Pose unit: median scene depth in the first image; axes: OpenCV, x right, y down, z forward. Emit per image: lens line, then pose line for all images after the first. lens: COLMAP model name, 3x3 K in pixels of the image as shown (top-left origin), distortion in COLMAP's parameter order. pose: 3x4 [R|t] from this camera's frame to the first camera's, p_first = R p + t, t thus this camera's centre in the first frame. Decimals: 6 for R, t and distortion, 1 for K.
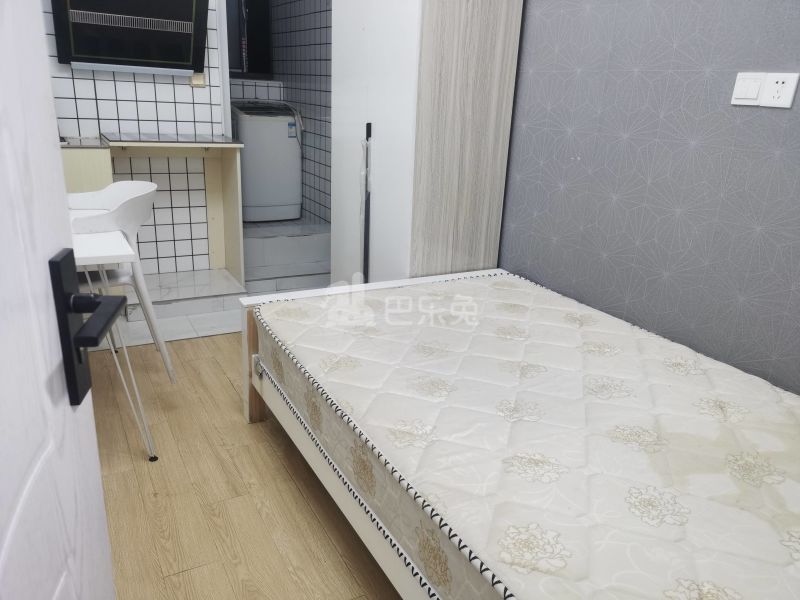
lens RADIAL K [[617.5, 0, 399.3], [0, 617.5, 309.7], [0, 0, 1]] dist [0.039881, -0.029157]
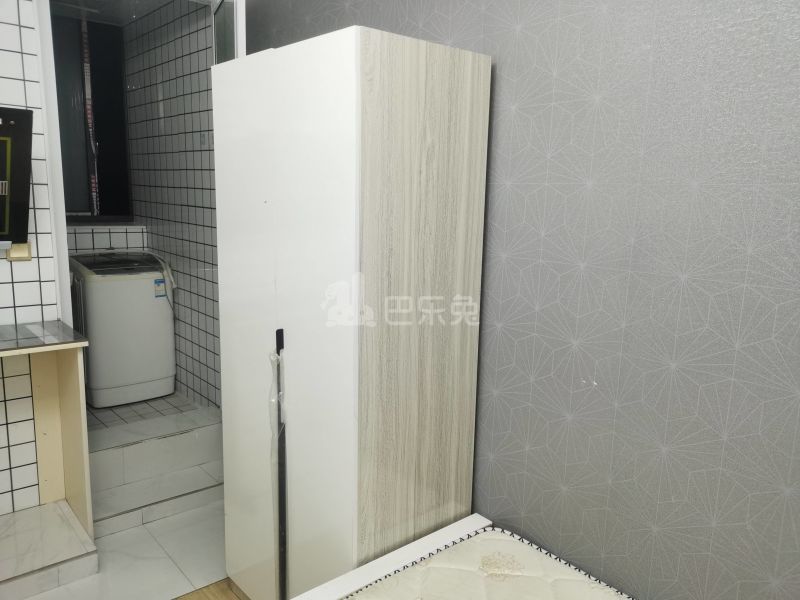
lens RADIAL K [[617.5, 0, 399.4], [0, 617.5, 306.6], [0, 0, 1]] dist [0.039881, -0.029157]
pose [[0.978882, -0.056645, 0.196422, -0.048220], [0.085770, 0.985985, -0.143101, -0.199916], [-0.185563, 0.156926, 0.970021, 0.280048]]
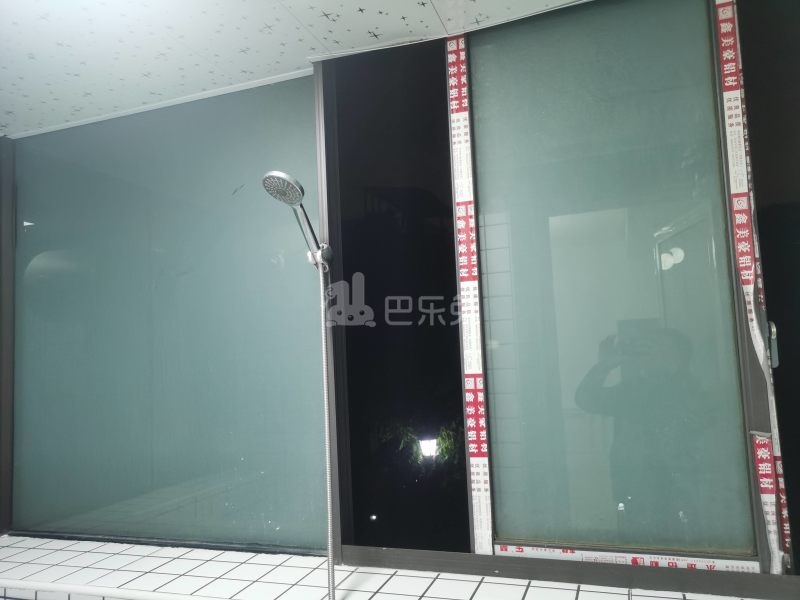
lens RADIAL K [[617.5, 0, 396.0], [0, 617.5, 298.6], [0, 0, 1]] dist [0.039881, -0.029157]
pose [[0.680172, -0.141969, -0.719173, -0.280628], [-0.167532, 0.924997, -0.341047, -0.645389], [0.713651, 0.352455, 0.605373, 1.246914]]
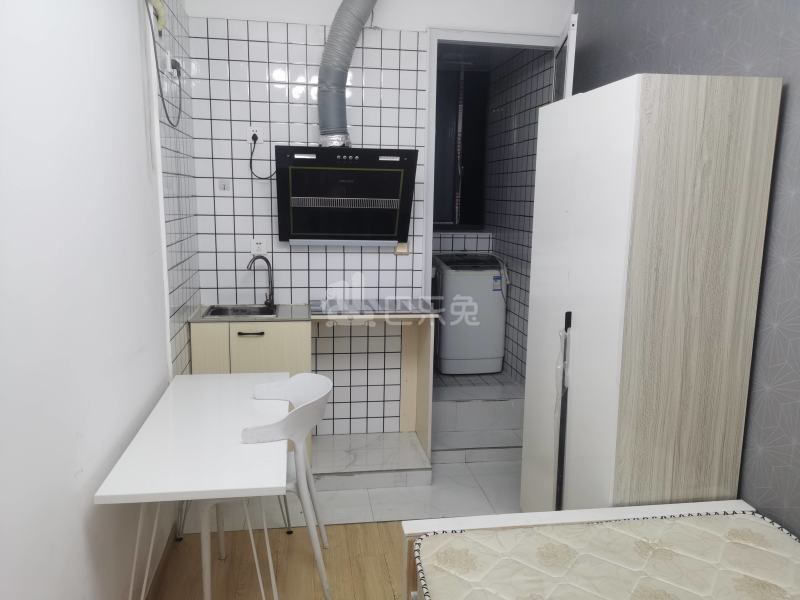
lens RADIAL K [[617.5, 0, 397.9], [0, 617.5, 306.6], [0, 0, 1]] dist [0.039881, -0.029157]
pose [[0.938314, 0.026244, -0.344786, 0.023869], [-0.086586, 0.983181, -0.160804, -0.136157], [0.334767, 0.180739, 0.924805, 0.101397]]
